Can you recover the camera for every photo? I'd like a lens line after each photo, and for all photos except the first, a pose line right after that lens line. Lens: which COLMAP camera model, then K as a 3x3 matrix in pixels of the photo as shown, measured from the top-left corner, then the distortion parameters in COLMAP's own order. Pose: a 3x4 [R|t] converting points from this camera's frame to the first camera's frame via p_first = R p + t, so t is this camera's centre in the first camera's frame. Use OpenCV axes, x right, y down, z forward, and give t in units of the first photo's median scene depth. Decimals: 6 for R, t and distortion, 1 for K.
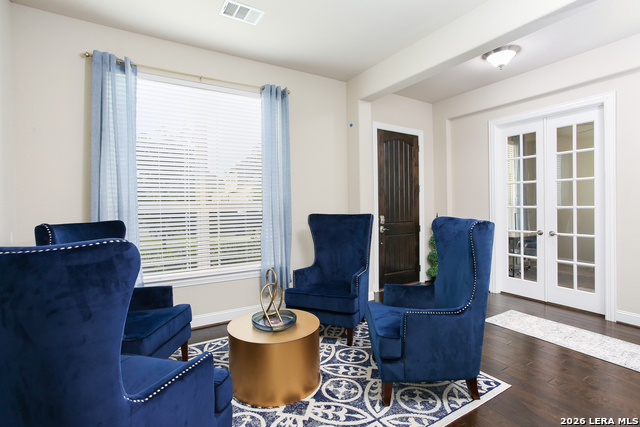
lens RADIAL K [[320.8, 0, 321.8], [0, 320.8, 205.4], [0, 0, 1]] dist [-0.003585, 0.001217]
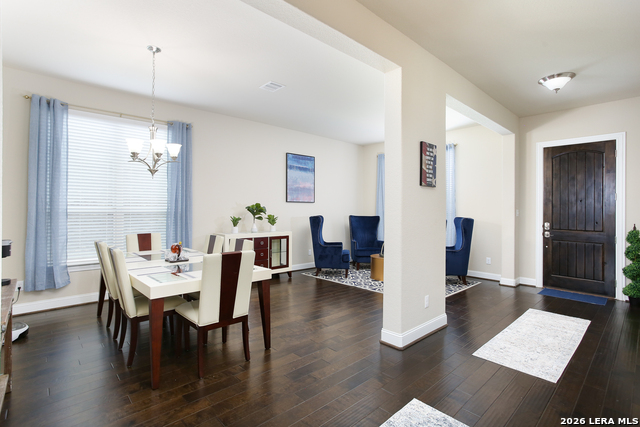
lens RADIAL K [[320.8, 0, 321.8], [0, 320.8, 205.4], [0, 0, 1]] dist [-0.003585, 0.001217]
pose [[0.215332, -0.009950, -0.976490, 1.337074], [-0.009112, 0.999884, -0.012198, -0.008143], [0.976498, 0.011525, 0.215217, -0.032407]]
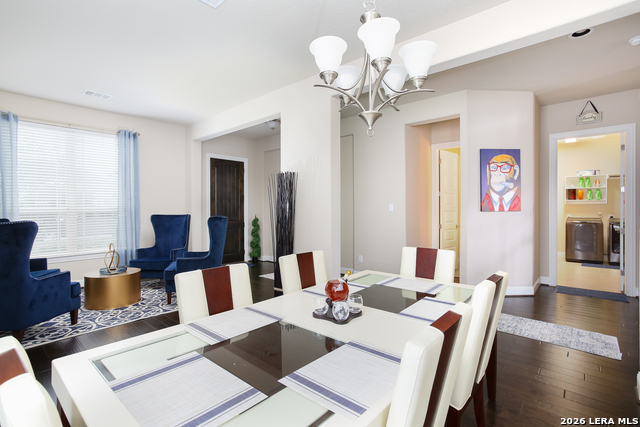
lens RADIAL K [[320.8, 0, 321.8], [0, 320.8, 205.4], [0, 0, 1]] dist [-0.003585, 0.001217]
pose [[0.959664, -0.006123, 0.281081, 0.301126], [0.010145, 0.999866, -0.012858, 0.007073], [-0.280965, 0.015191, 0.959598, -0.690331]]
